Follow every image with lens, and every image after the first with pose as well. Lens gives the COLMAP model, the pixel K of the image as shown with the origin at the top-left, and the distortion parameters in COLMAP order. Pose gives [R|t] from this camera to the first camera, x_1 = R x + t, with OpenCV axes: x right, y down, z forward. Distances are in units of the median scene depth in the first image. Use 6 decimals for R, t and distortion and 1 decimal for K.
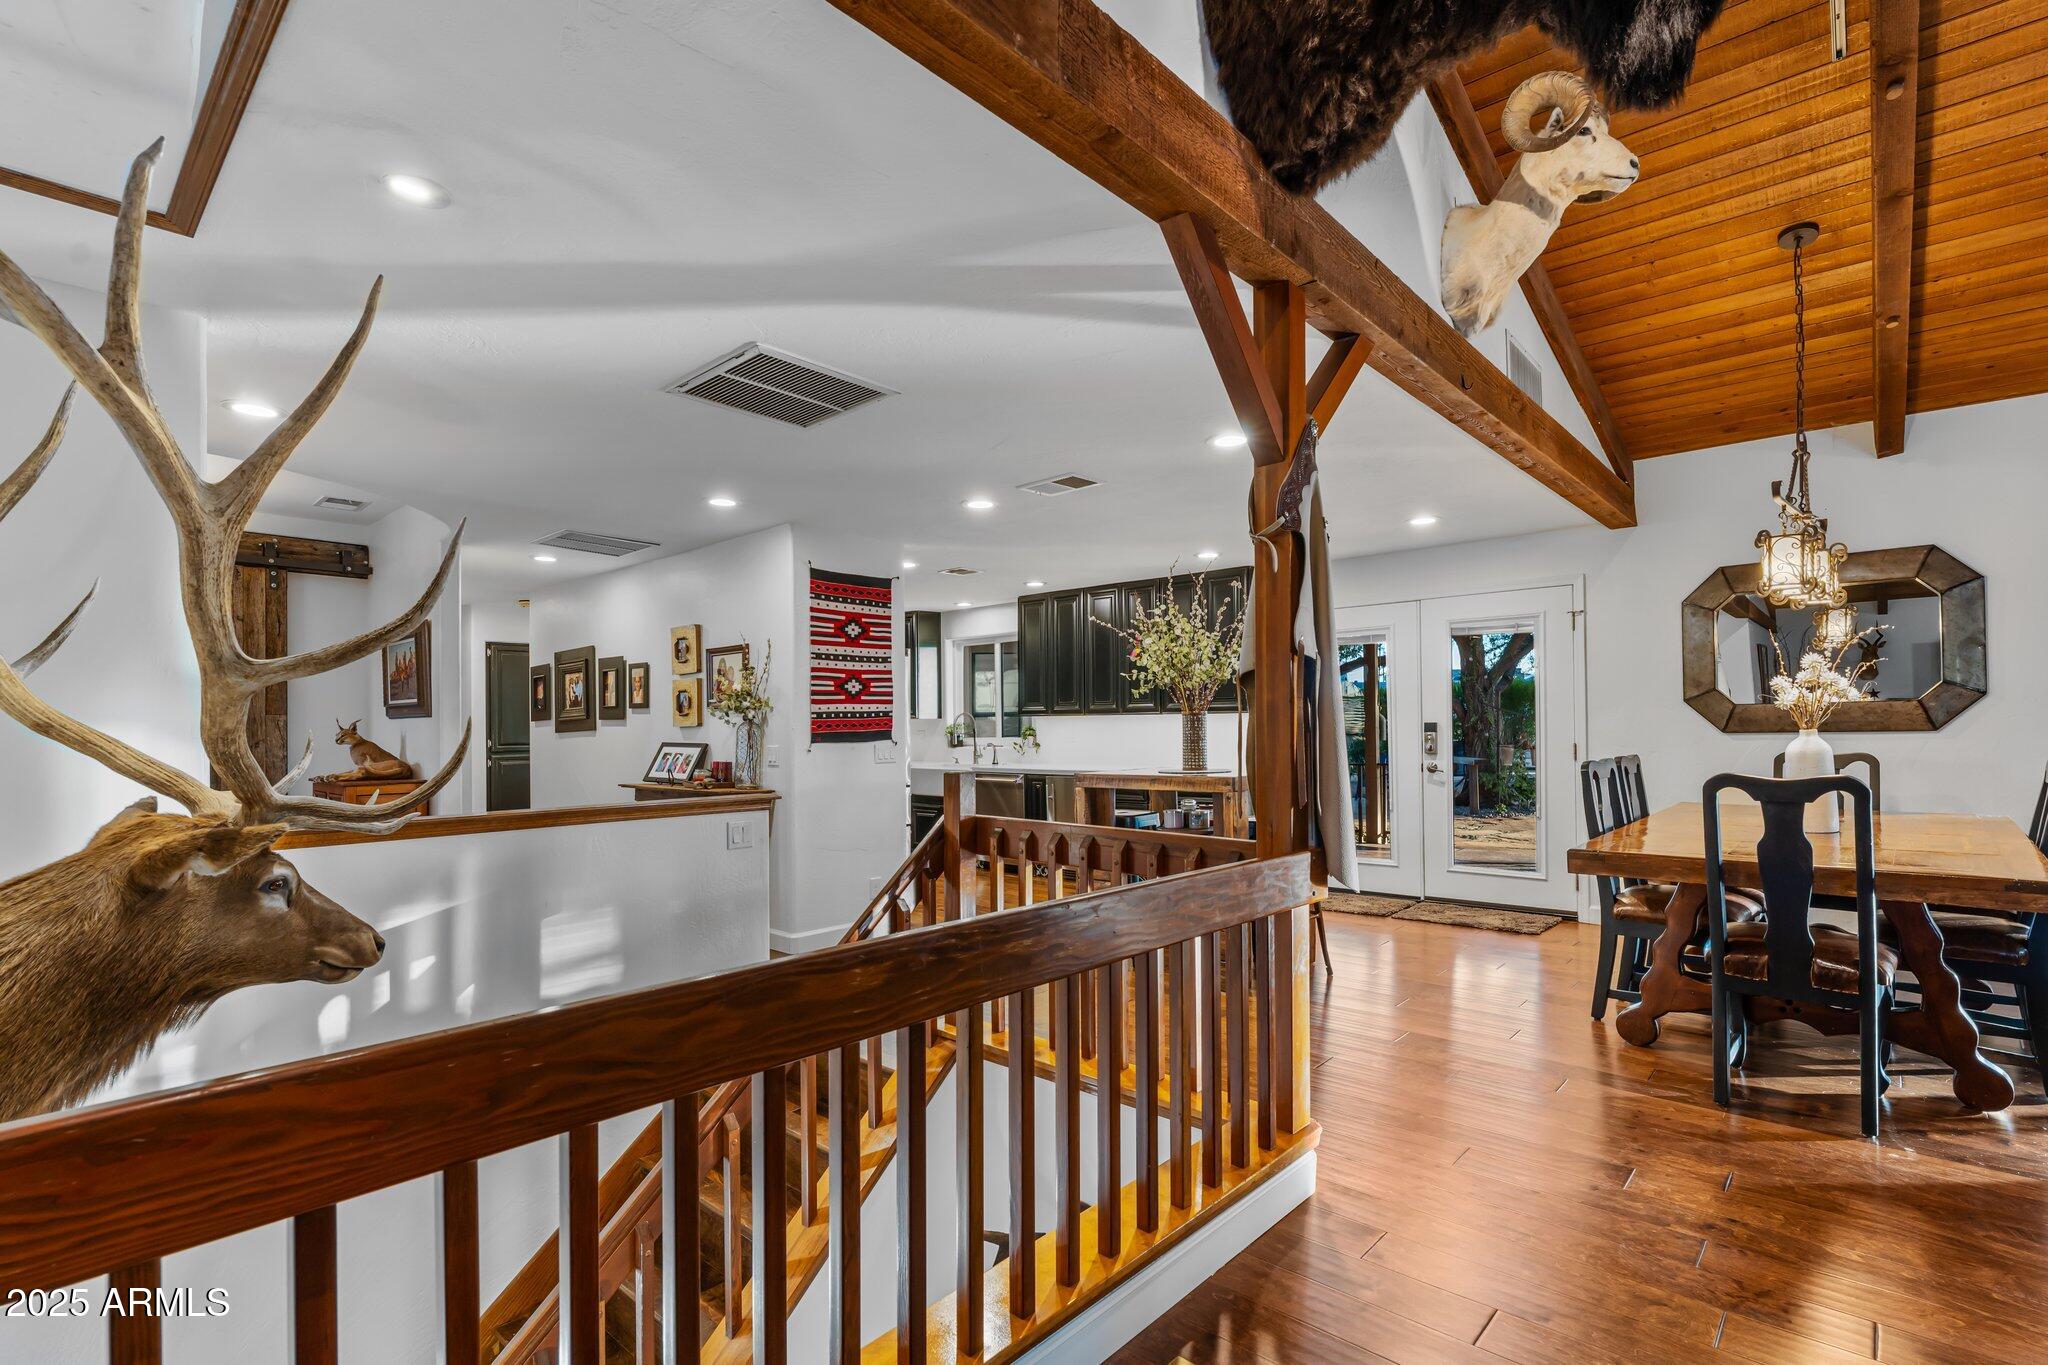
lens RADIAL K [[938.6, 0, 1043.5], [0, 938.6, 720.9], [0, 0, 1]] dist [-0.007943, 0.001687]
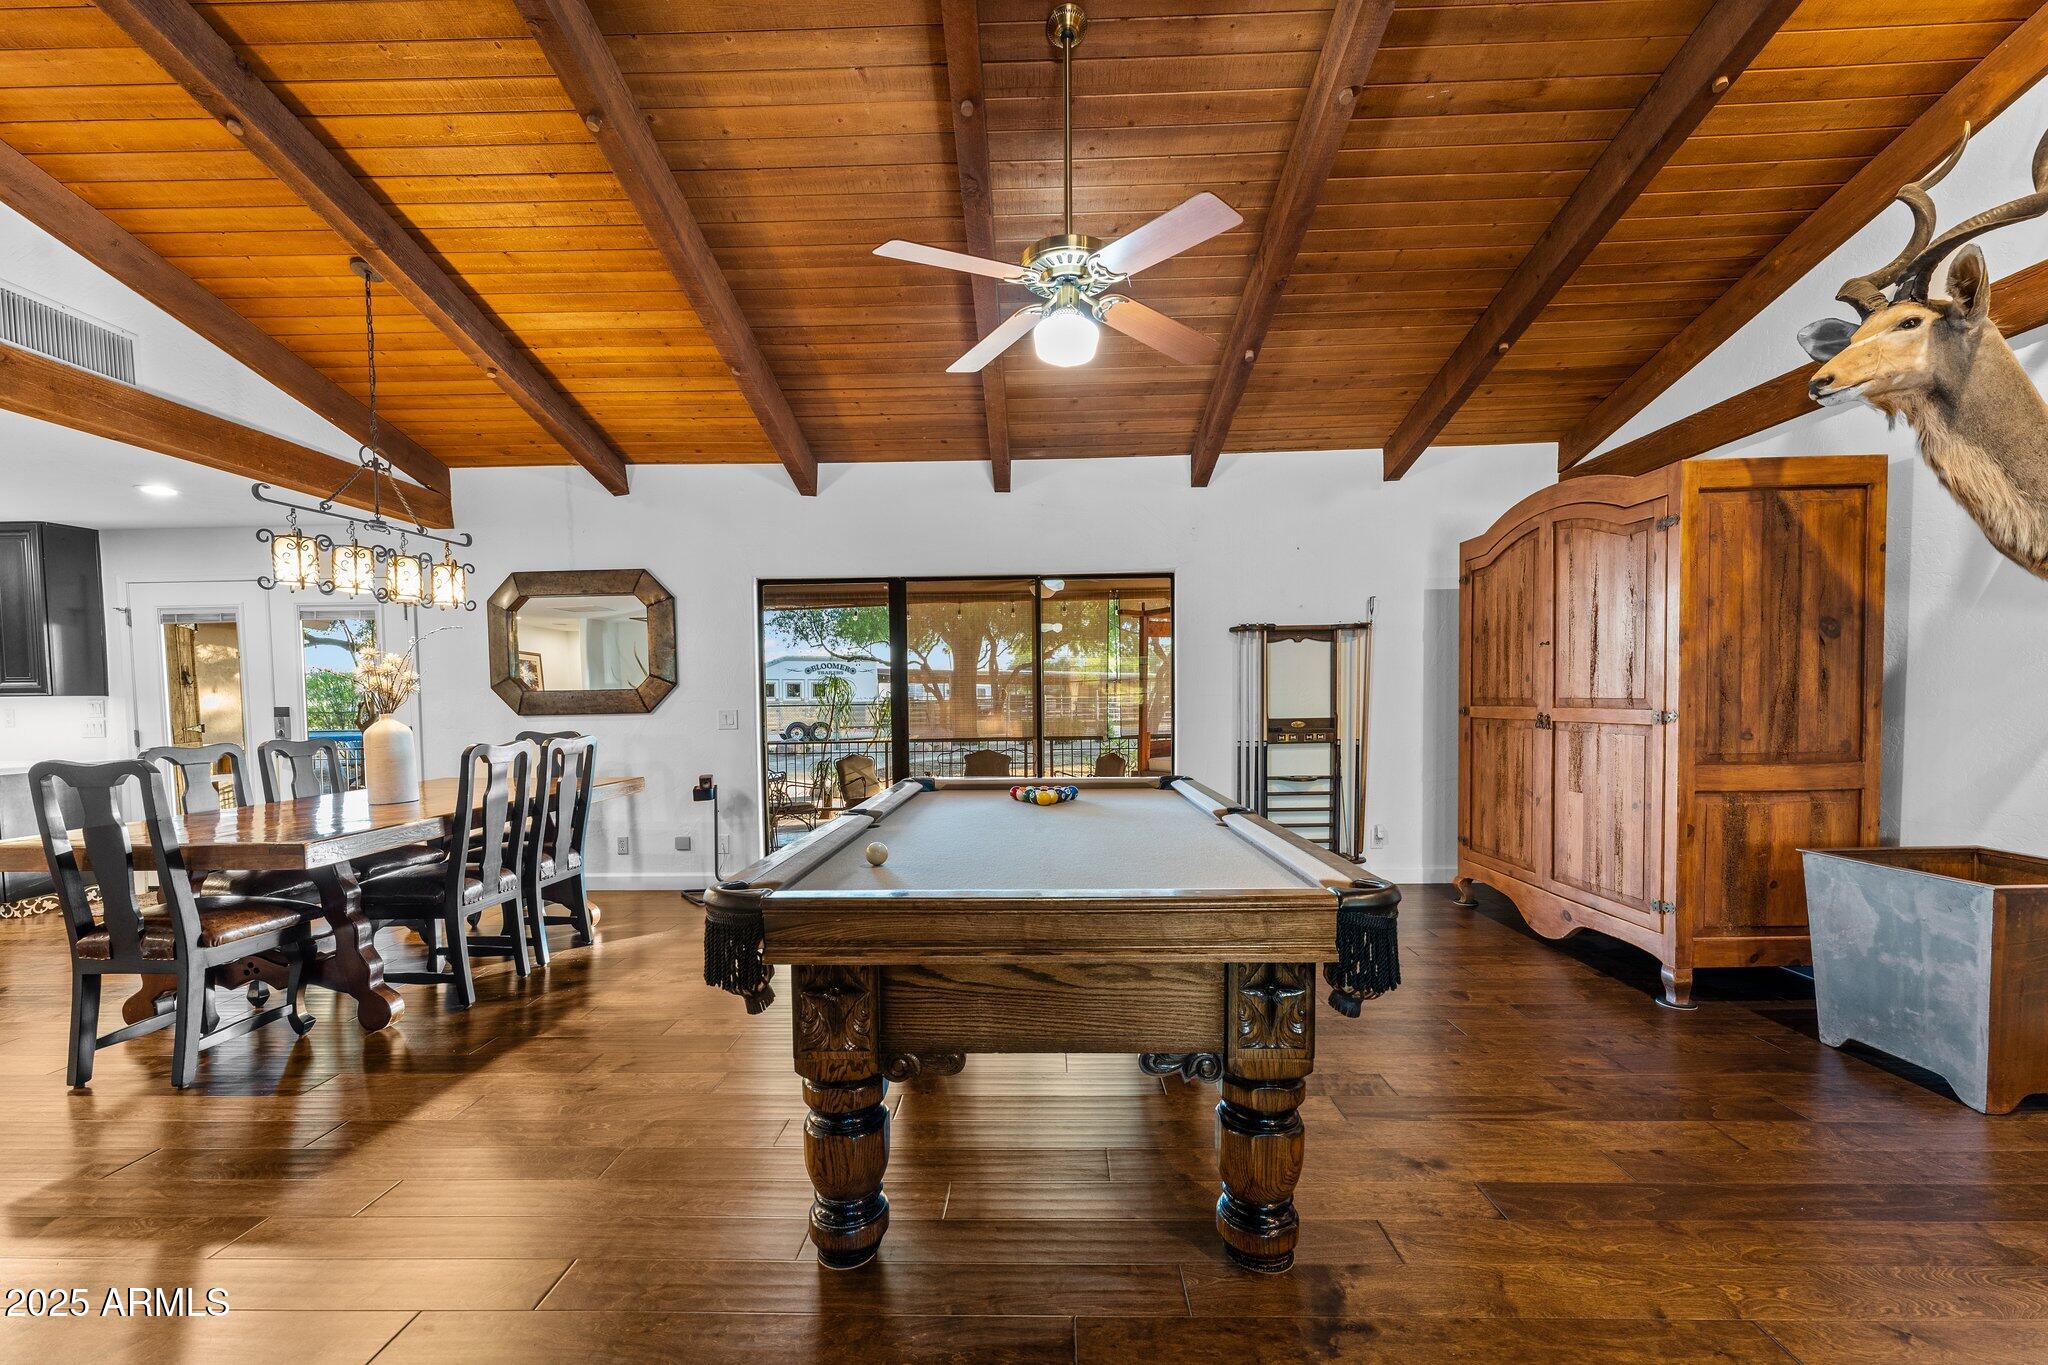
lens RADIAL K [[814.9, 0, 1028.8], [0, 814.9, 726.8], [0, 0, 1]] dist [-0.001162, -0.000306]
pose [[0.757154, -0.025572, 0.652736, 0.500875], [0.001301, 0.999291, 0.037640, -0.008703], [-0.653235, -0.027650, 0.756650, -0.161092]]
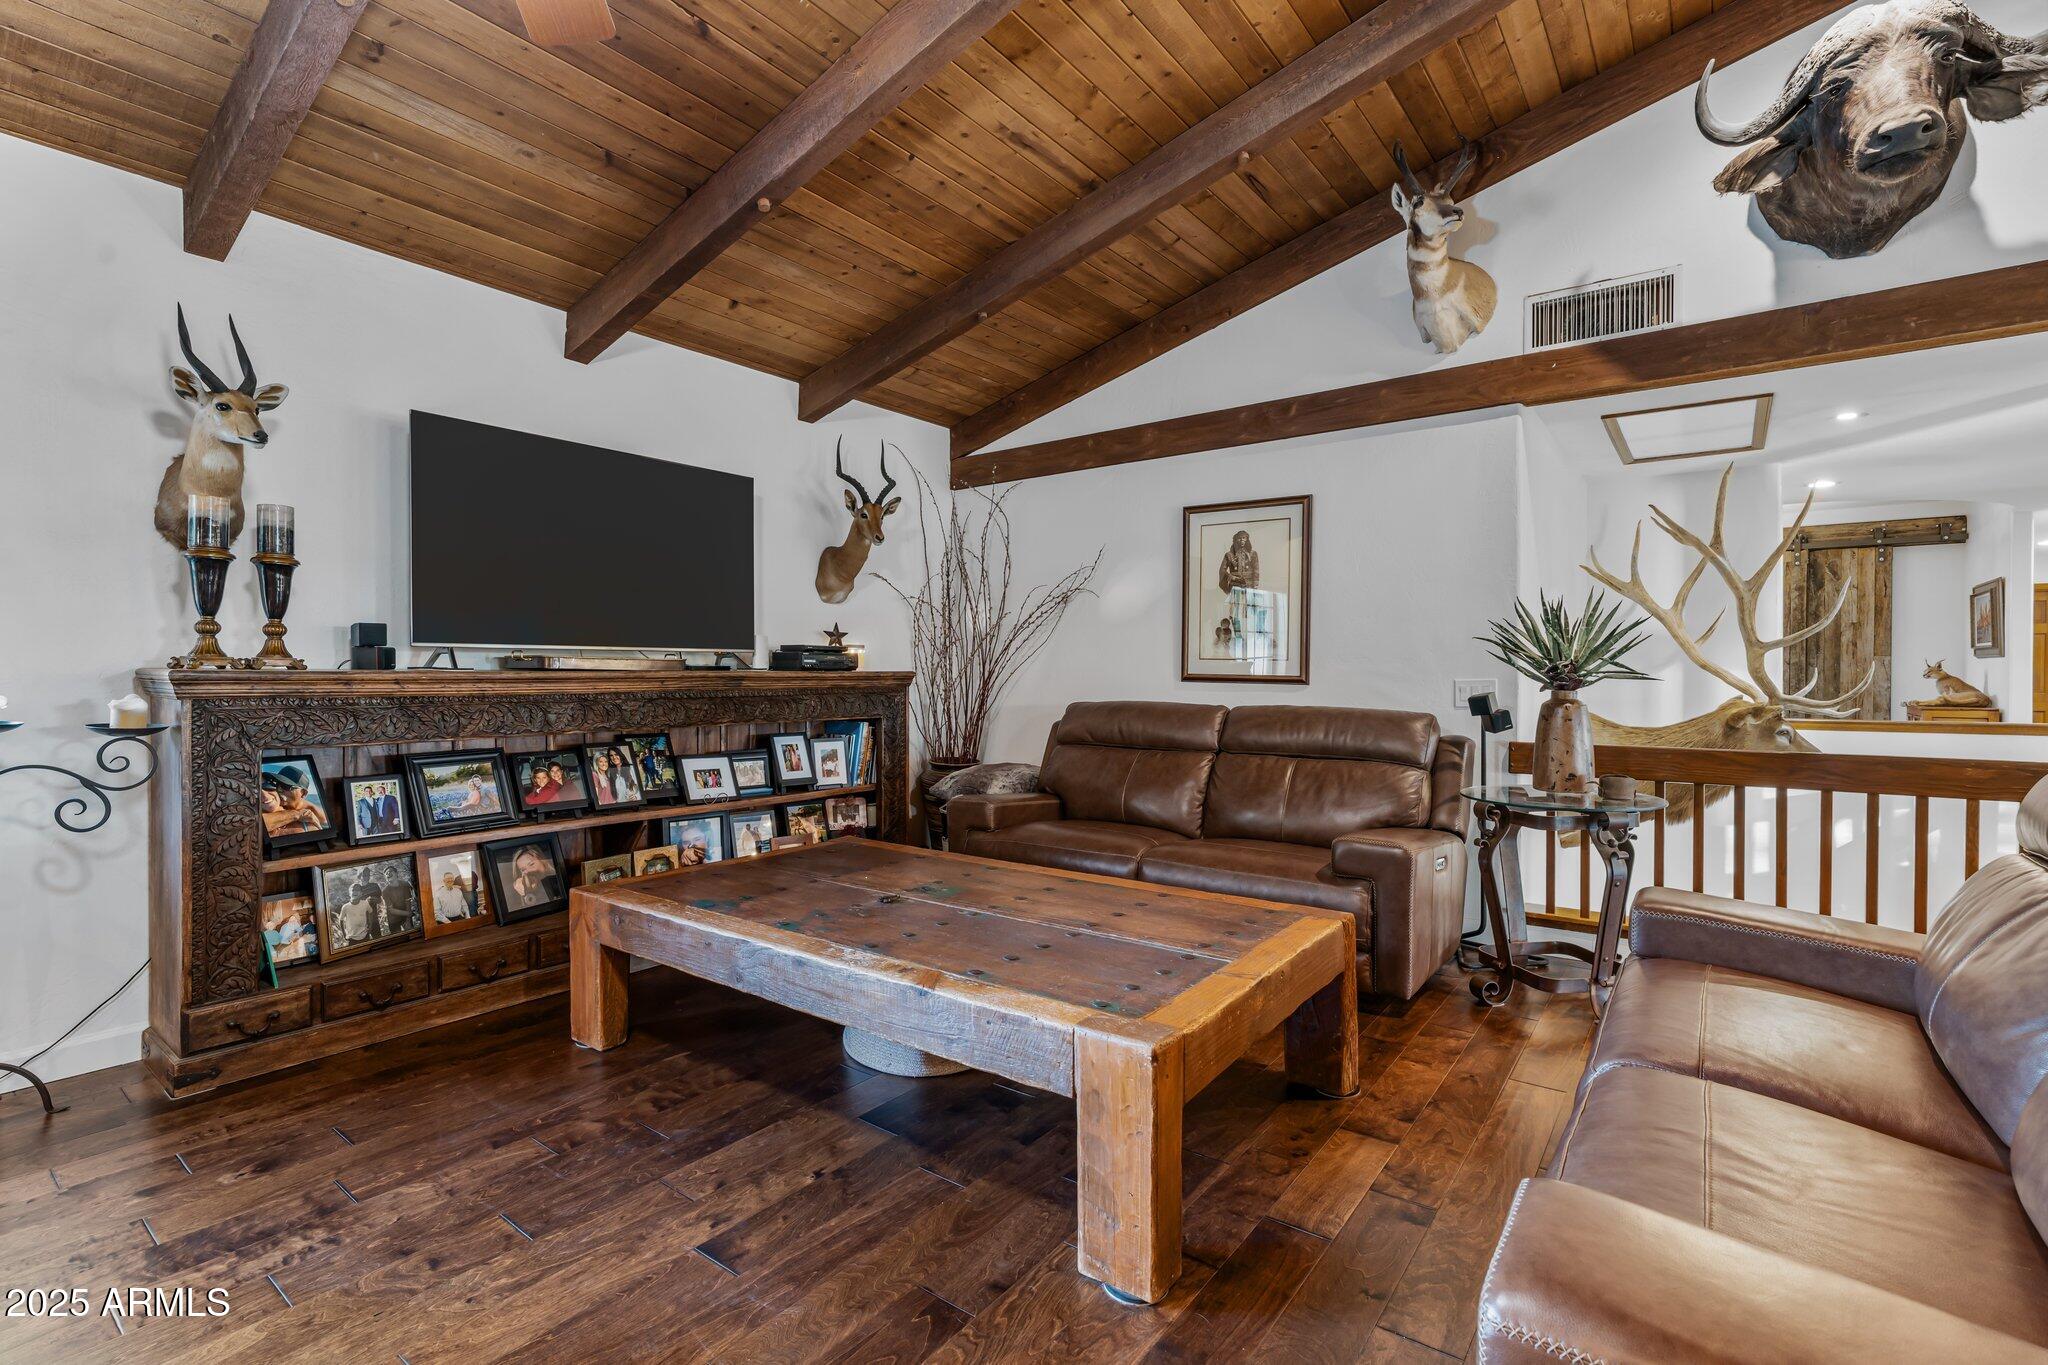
lens RADIAL K [[938.6, 0, 1039.0], [0, 938.6, 687.8], [0, 0, 1]] dist [-0.007943, 0.001687]
pose [[0.089563, 0.026298, -0.995634, 0.463822], [0.005888, 0.999620, 0.026933, -0.004699], [0.995964, -0.008275, 0.089374, -0.370388]]
